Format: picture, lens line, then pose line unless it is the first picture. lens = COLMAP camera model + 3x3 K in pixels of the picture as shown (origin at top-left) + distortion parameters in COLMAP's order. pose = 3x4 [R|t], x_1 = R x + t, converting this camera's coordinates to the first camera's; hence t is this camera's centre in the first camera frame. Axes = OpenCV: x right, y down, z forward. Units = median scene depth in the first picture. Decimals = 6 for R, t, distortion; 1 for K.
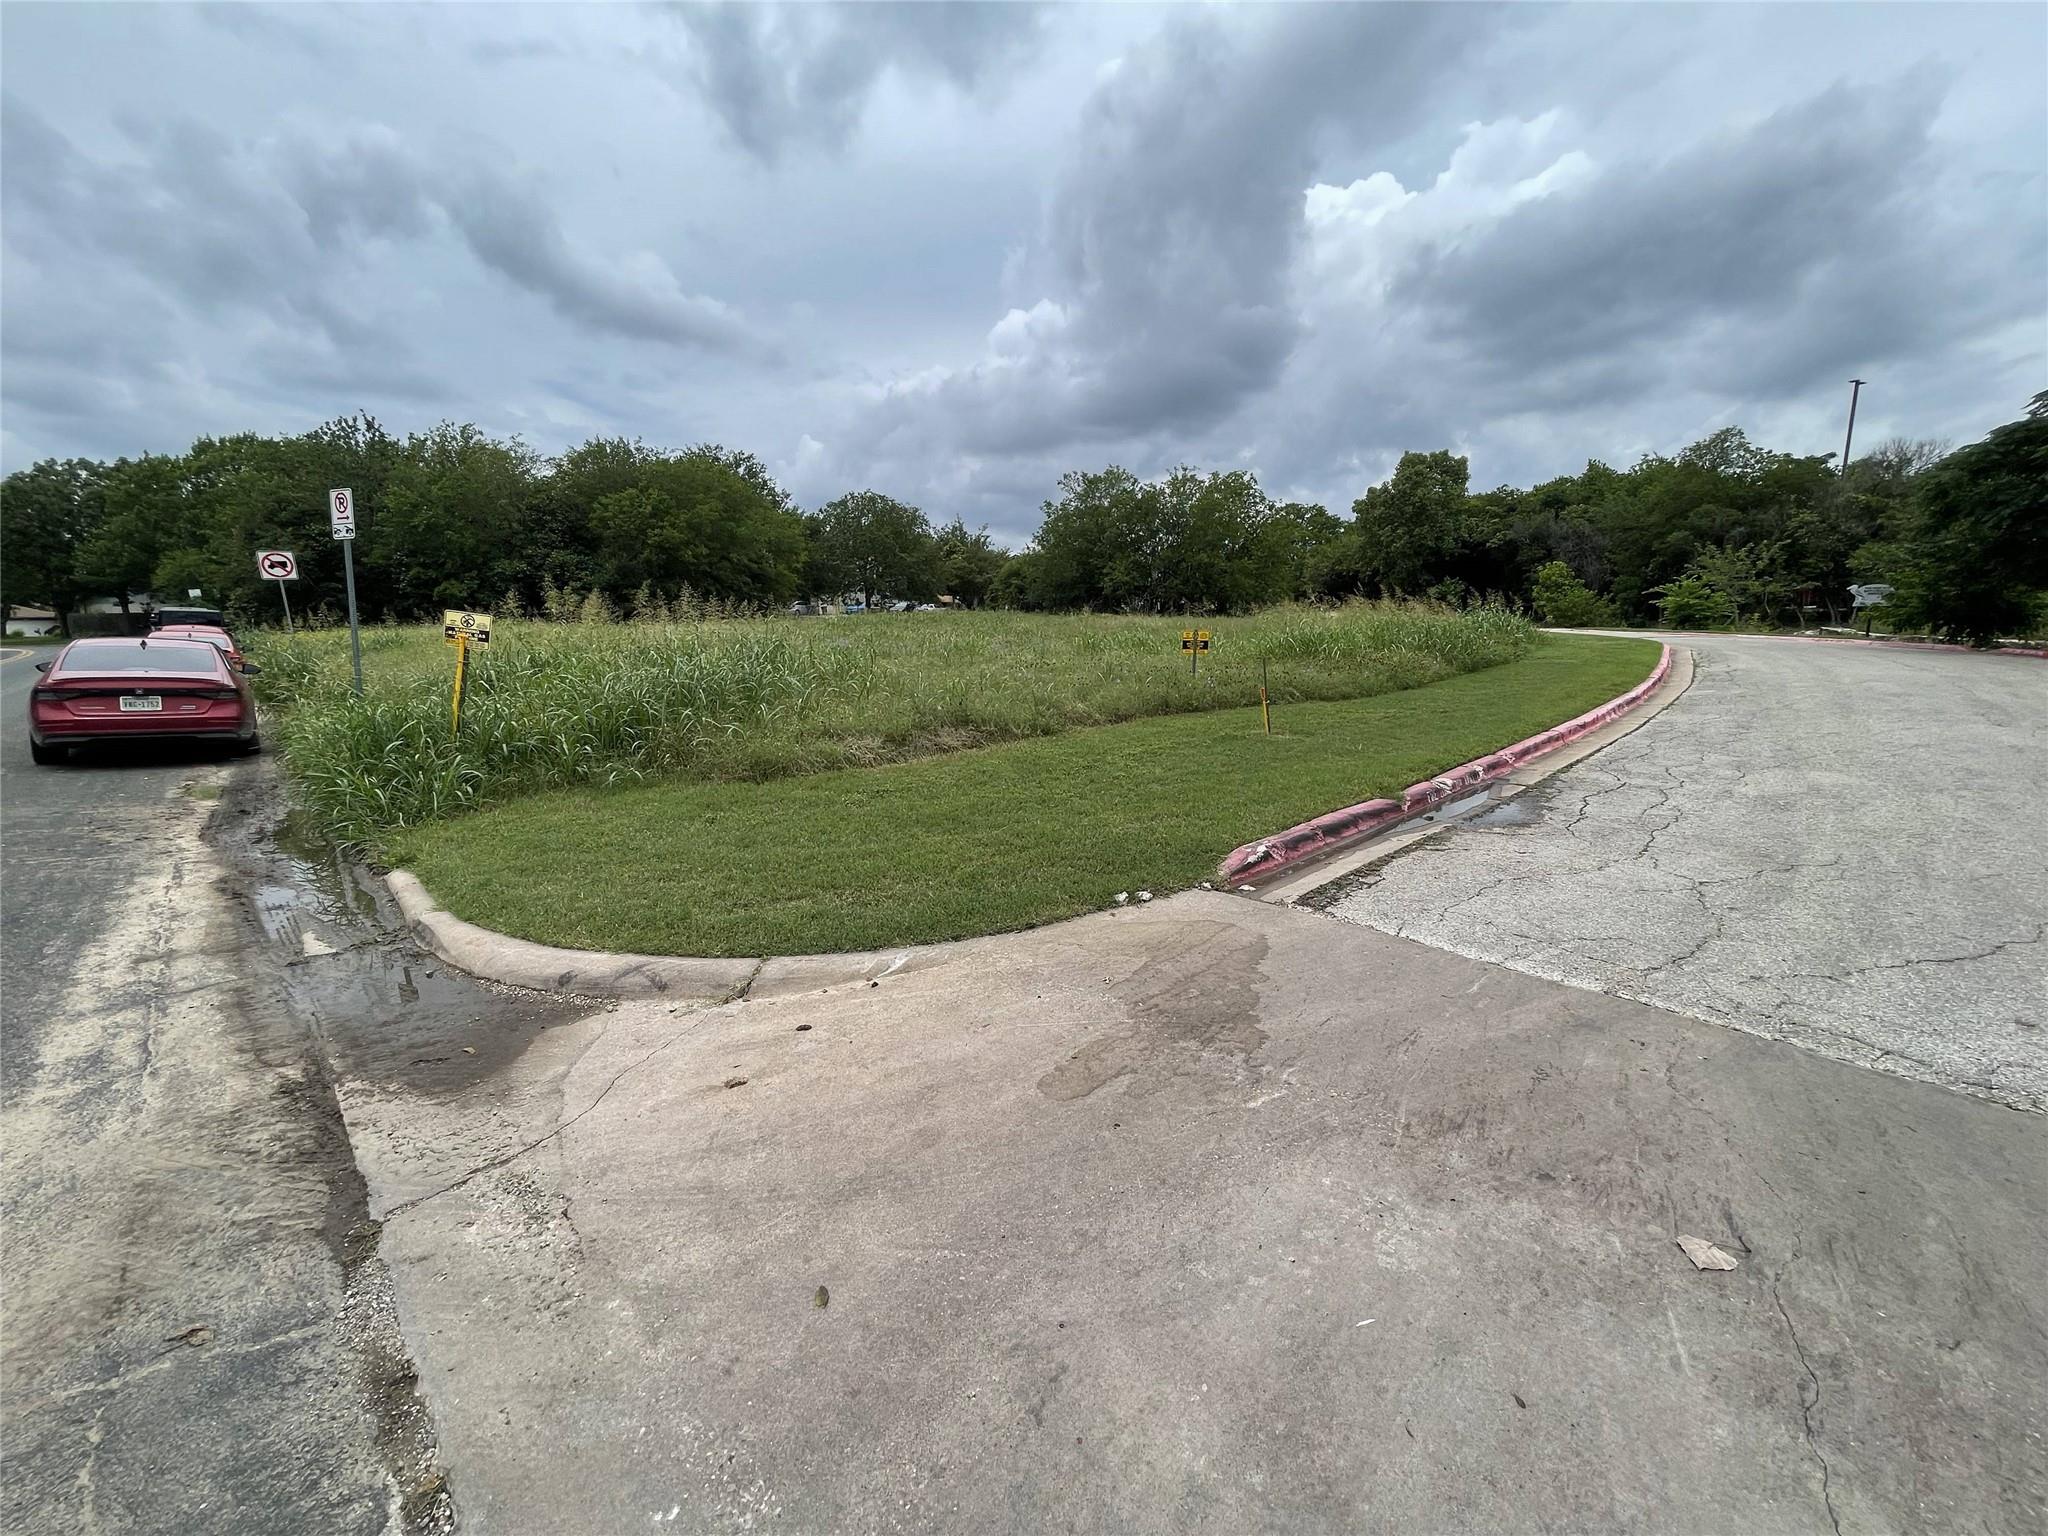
lens RADIAL K [[824.8, 0, 1023.9], [0, 824.8, 763.3], [0, 0, 1]] dist [0.002882, -0.000098]
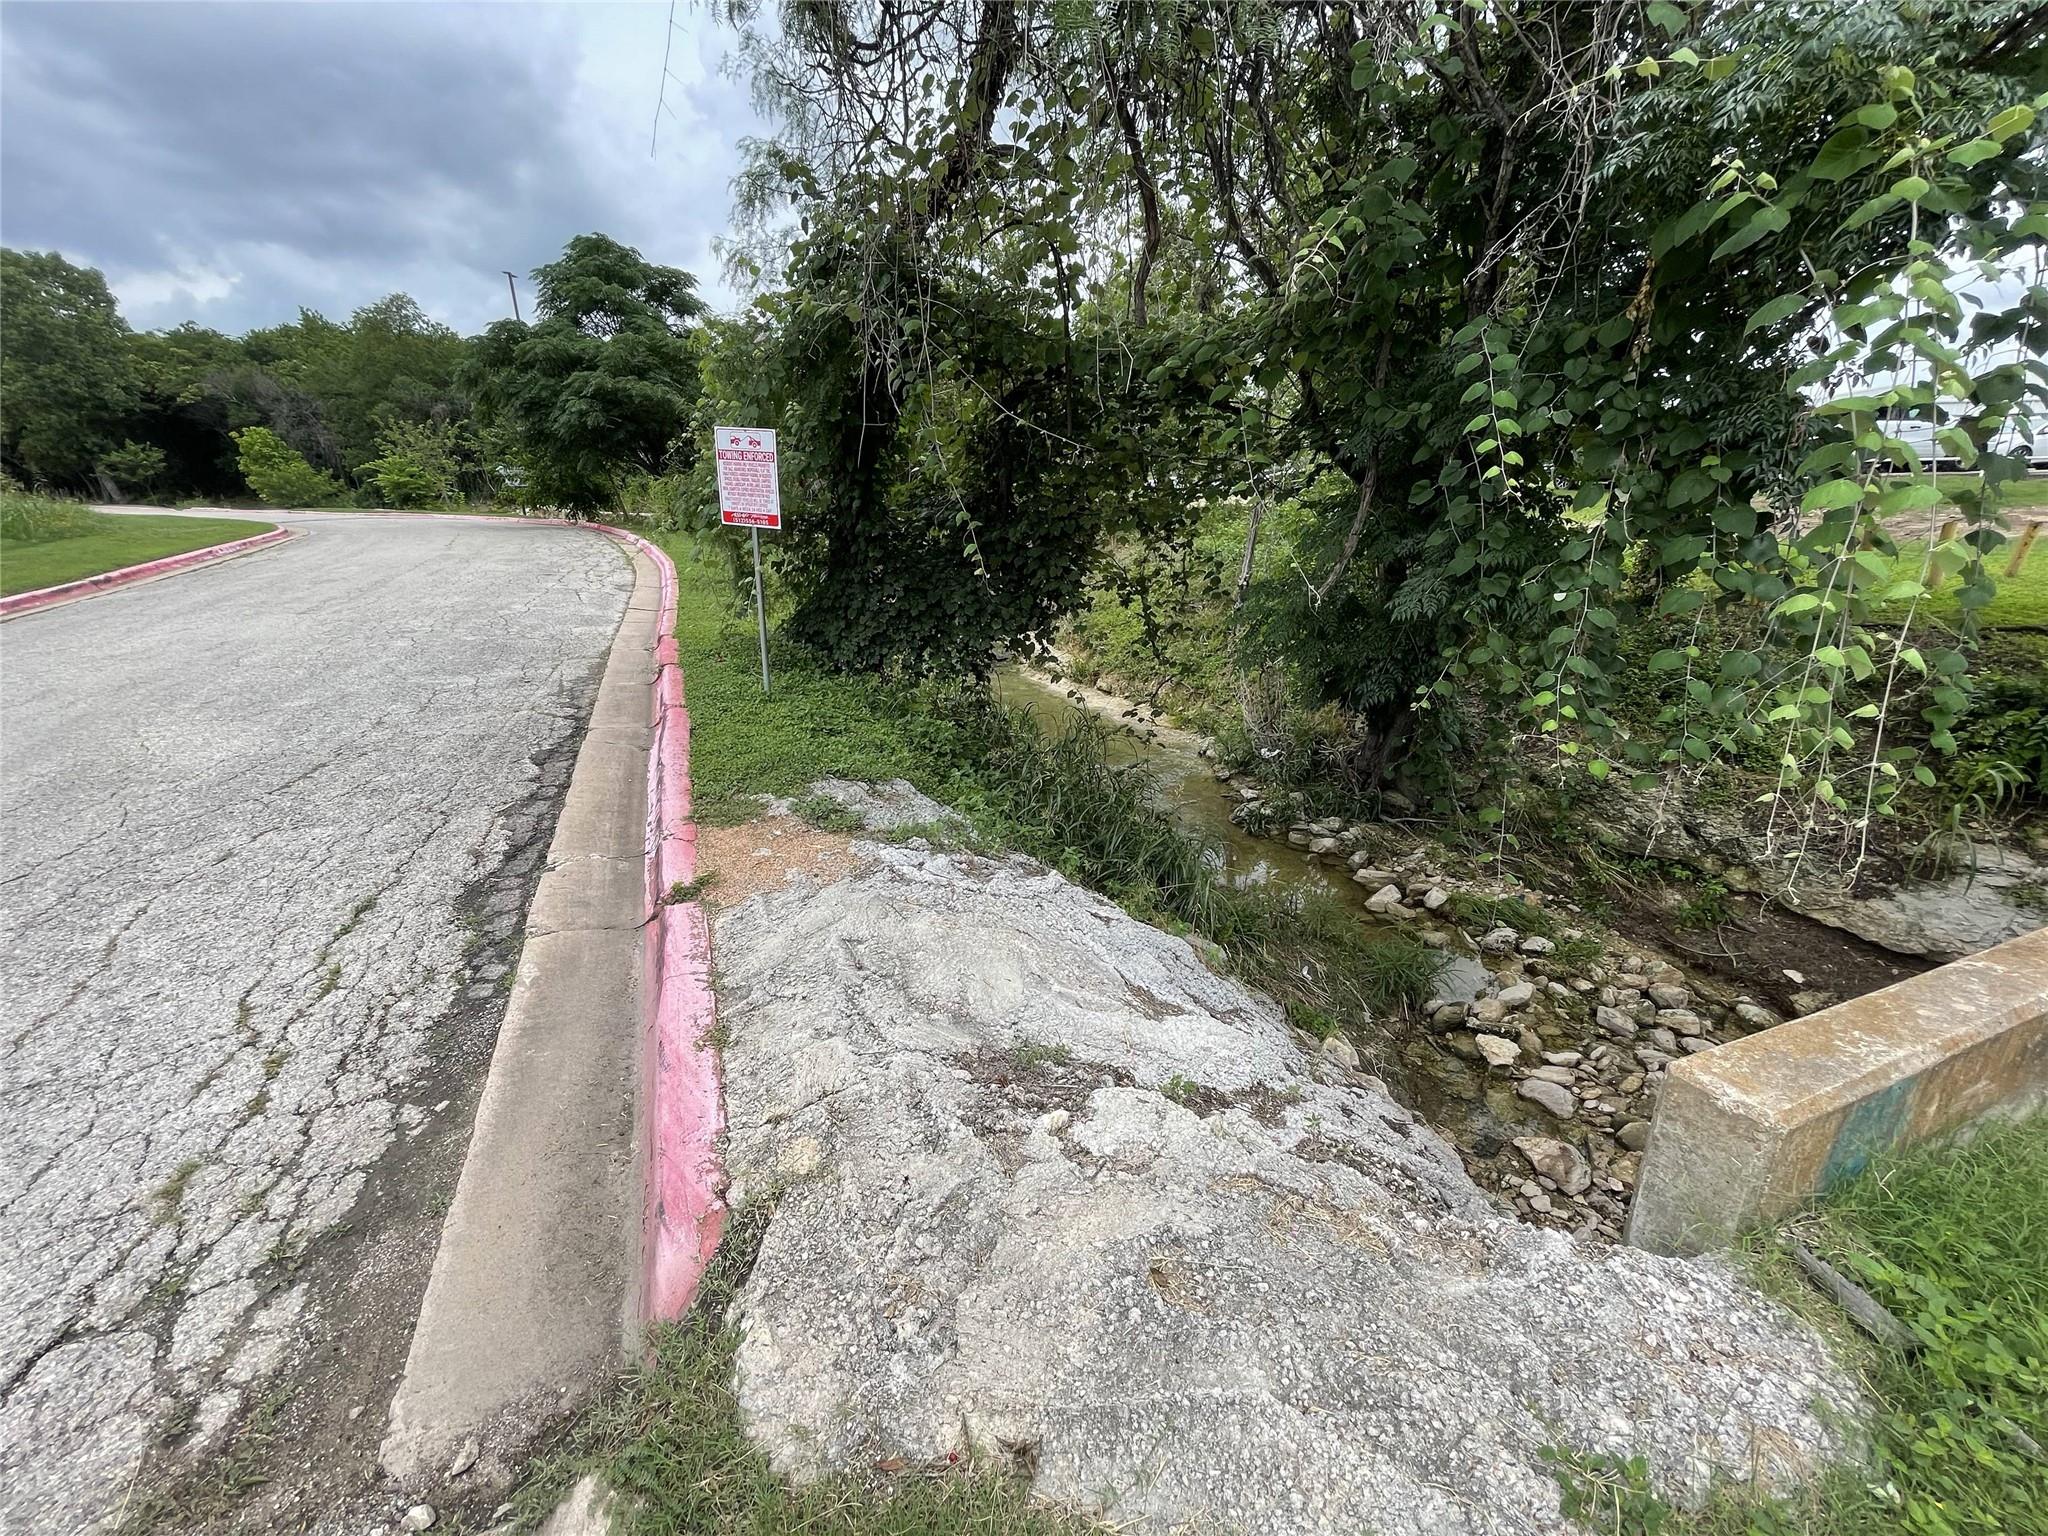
lens RADIAL K [[809.5, 0, 1024.0], [0, 809.5, 768.0], [0, 0, 1]] dist [-0.005869, -0.000022]
pose [[0.370857, -0.297608, 0.879713, 0.236610], [0.160907, 0.953527, 0.254746, 0.011171], [-0.914644, 0.047078, 0.401509, -0.075174]]
